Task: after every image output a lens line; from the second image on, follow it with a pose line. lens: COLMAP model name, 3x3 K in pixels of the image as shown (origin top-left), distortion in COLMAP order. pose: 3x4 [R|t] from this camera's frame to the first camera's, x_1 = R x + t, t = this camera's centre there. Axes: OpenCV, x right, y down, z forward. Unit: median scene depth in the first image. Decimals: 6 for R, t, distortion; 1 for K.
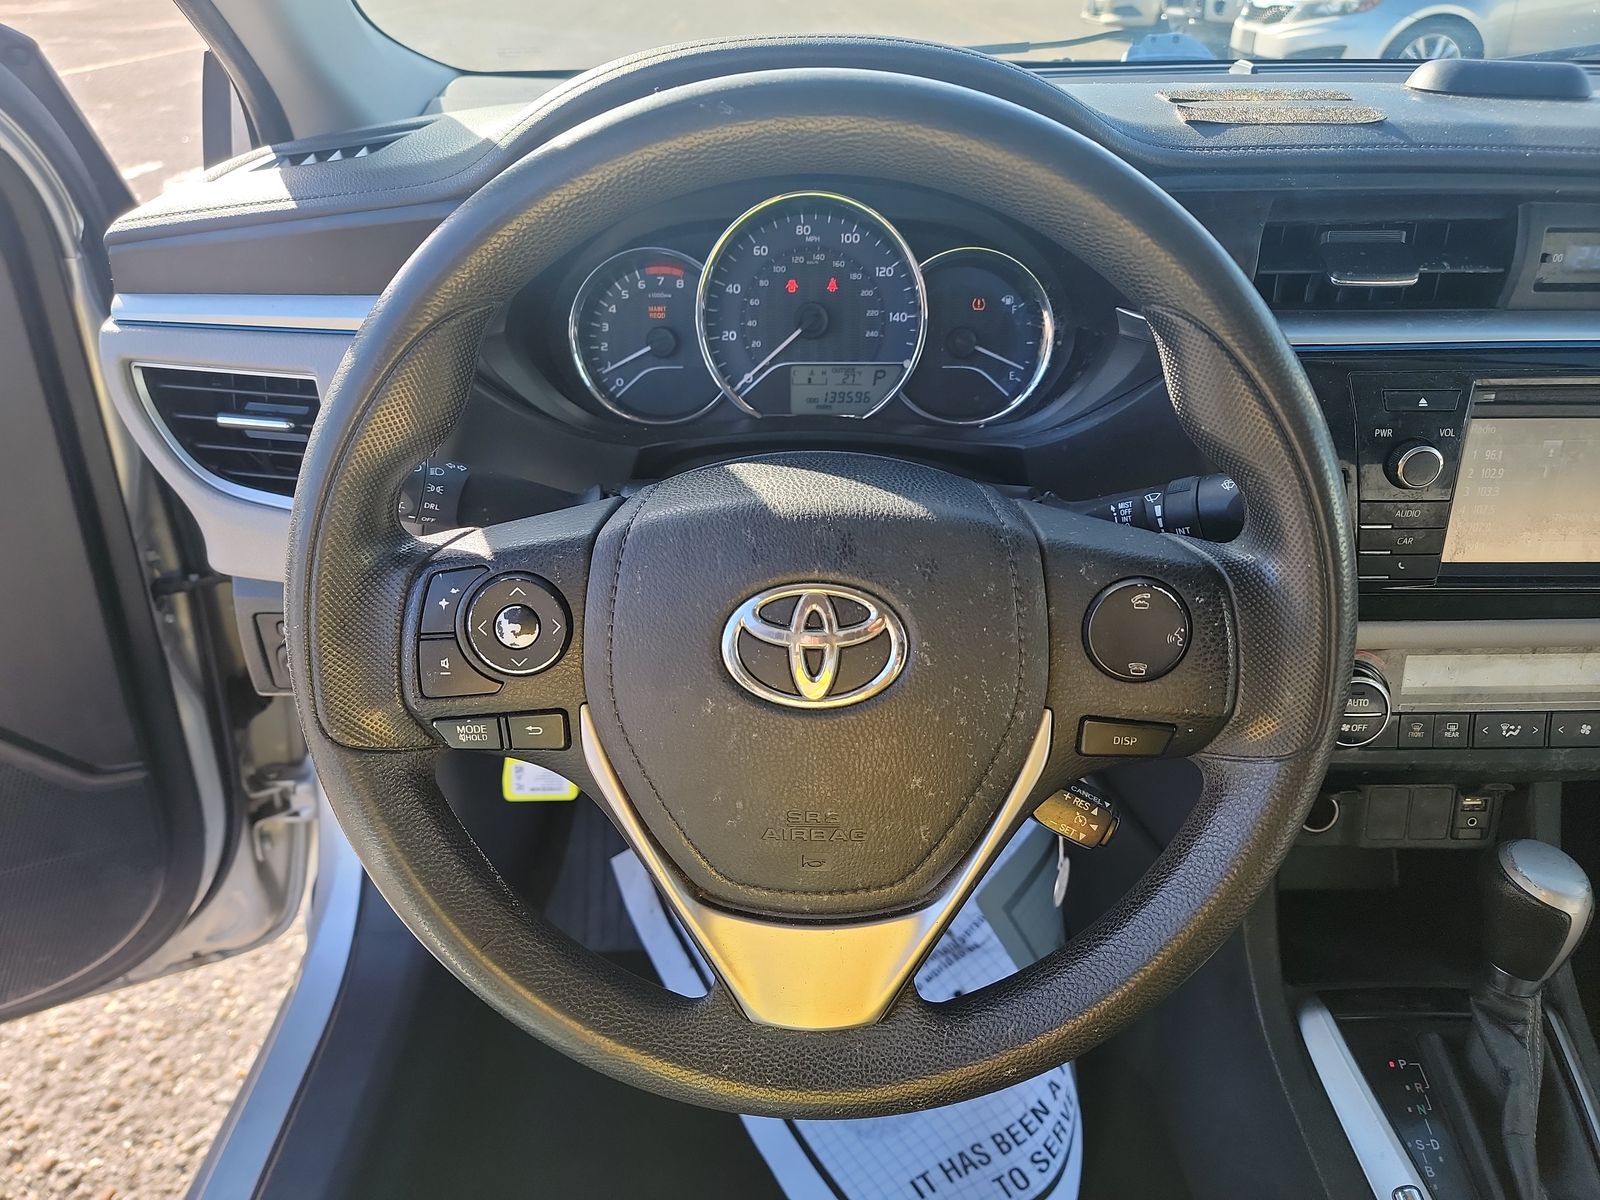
lens RADIAL K [[1105.8, 0, 815.6], [0, 1105.8, 564.1], [0, 0, 1]] dist [0.063424, -0.044946]
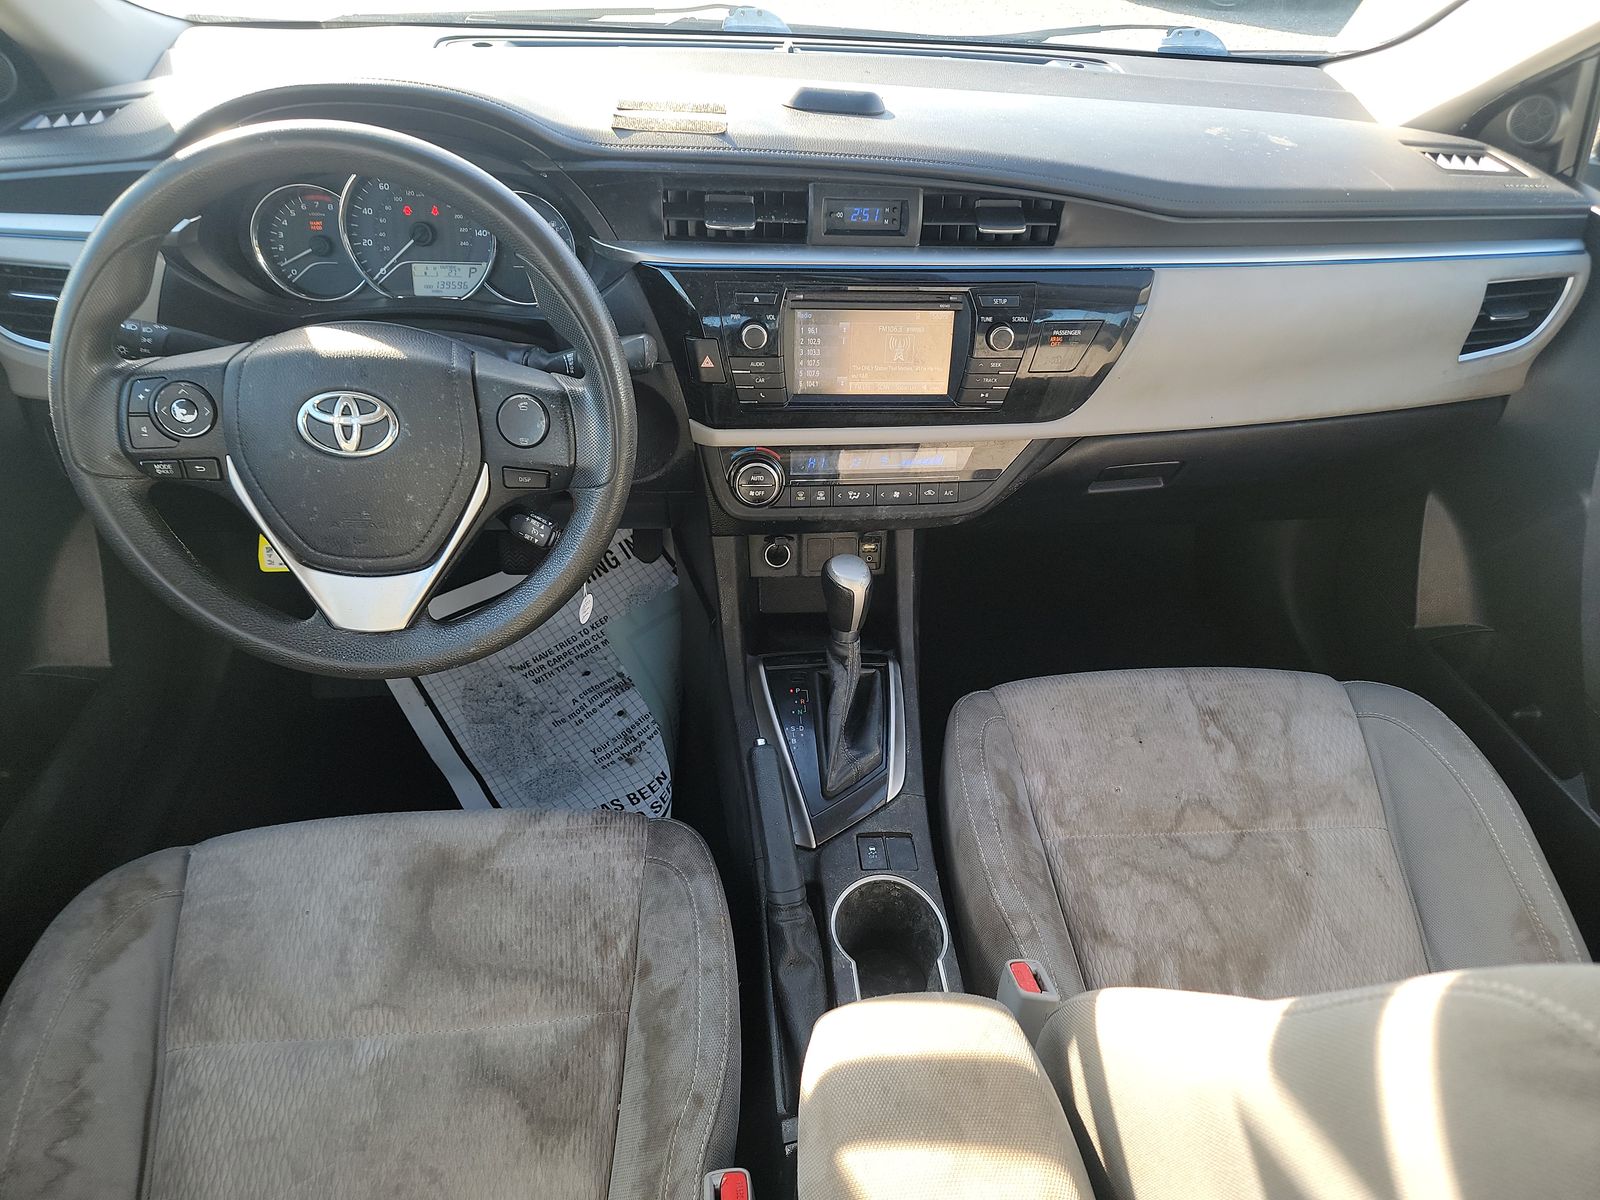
lens RADIAL K [[1105.8, 0, 815.6], [0, 1105.8, 564.1], [0, 0, 1]] dist [0.063424, -0.044946]
pose [[0.994160, -0.011878, 0.107261, 0.398572], [-0.000517, 0.993389, 0.114795, 0.061931], [-0.107915, -0.114180, 0.987582, -0.699438]]
